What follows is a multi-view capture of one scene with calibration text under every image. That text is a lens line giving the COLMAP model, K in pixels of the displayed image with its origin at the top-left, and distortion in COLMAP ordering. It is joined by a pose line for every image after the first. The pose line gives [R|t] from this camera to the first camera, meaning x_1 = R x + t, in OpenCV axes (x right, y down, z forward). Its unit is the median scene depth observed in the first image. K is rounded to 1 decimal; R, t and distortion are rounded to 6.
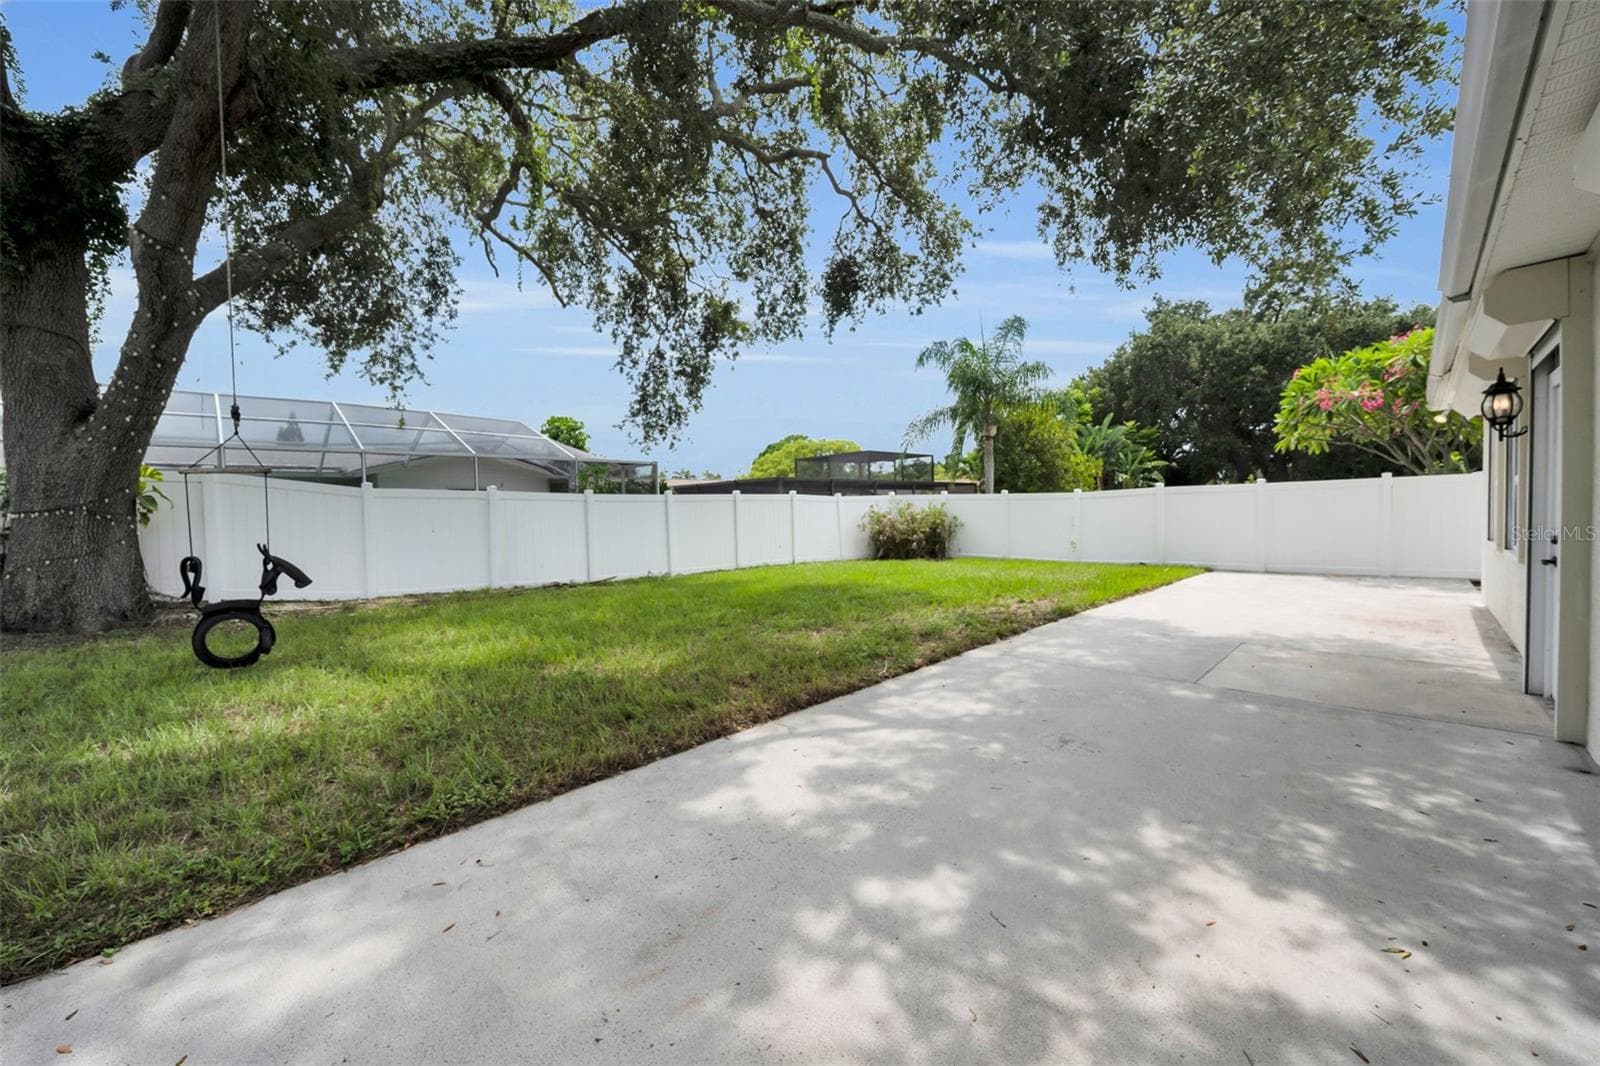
lens RADIAL K [[607.8, 0, 802.2], [0, 607.8, 538.0], [0, 0, 1]] dist [-0.000627, 0.000184]
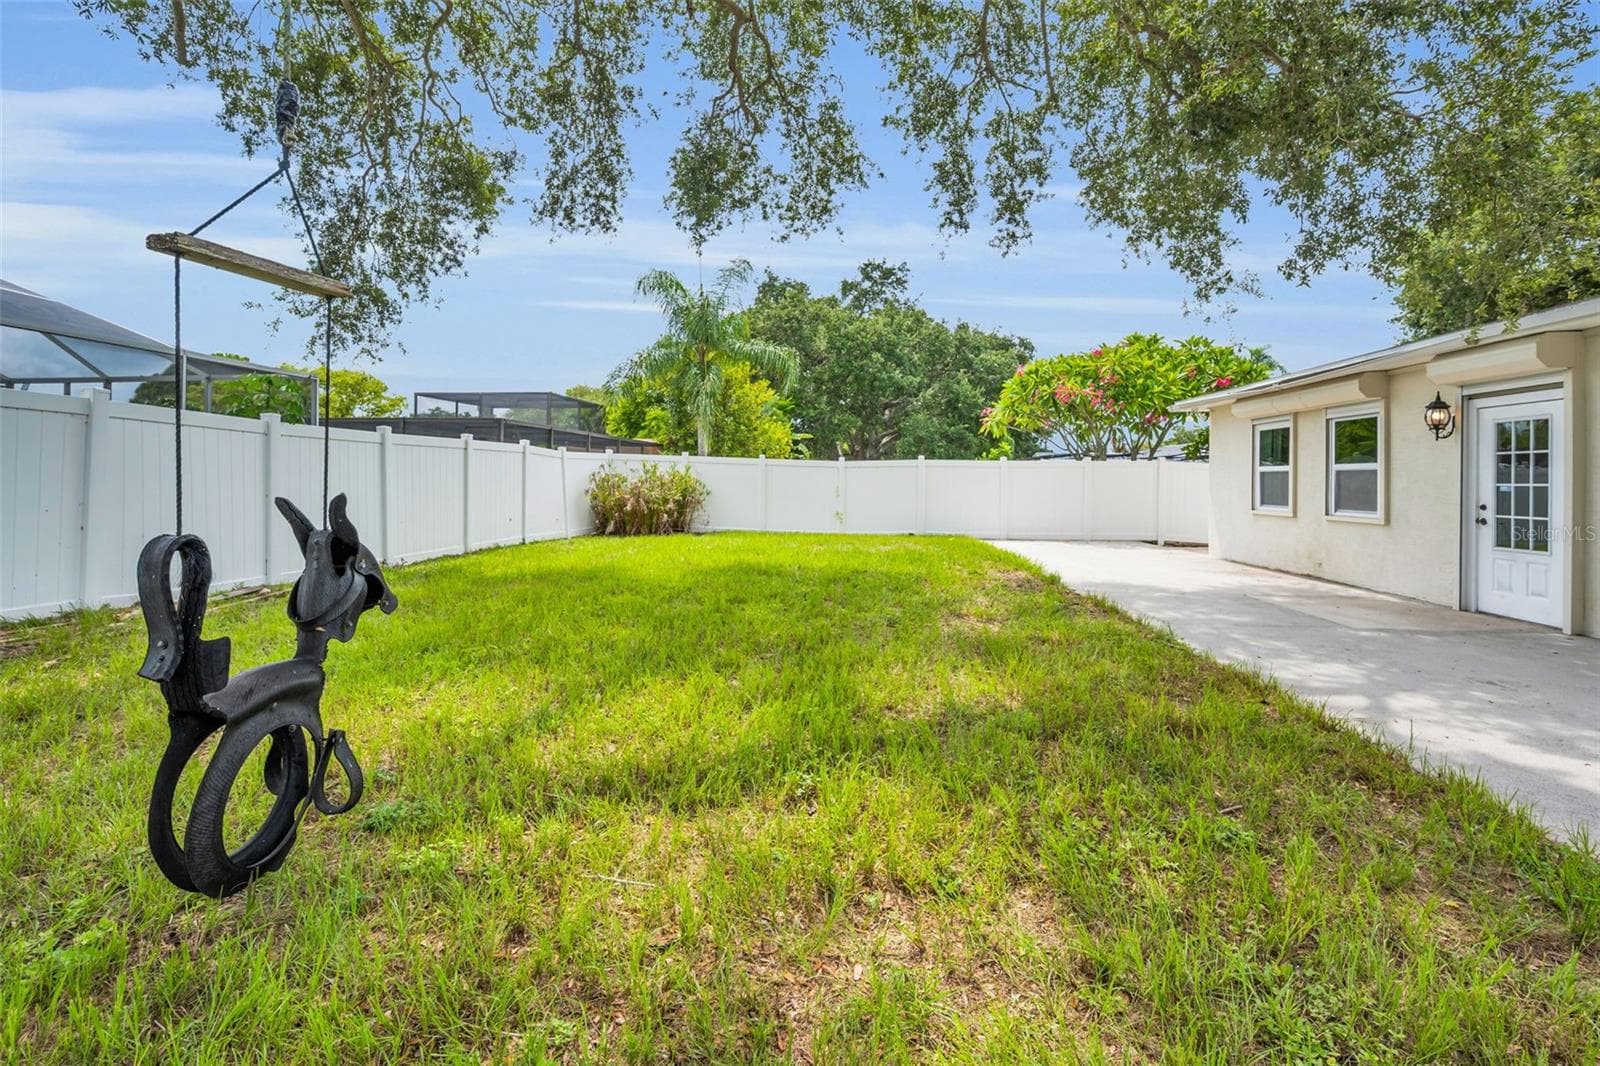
lens RADIAL K [[721.4, 0, 783.4], [0, 721.4, 477.0], [0, 0, 1]] dist [-0.009339, 0.000130]
pose [[0.775551, 0.032659, 0.630439, -0.294849], [-0.002656, 0.998821, -0.048476, 0.004701], [-0.631279, 0.035922, 0.774723, 0.163264]]
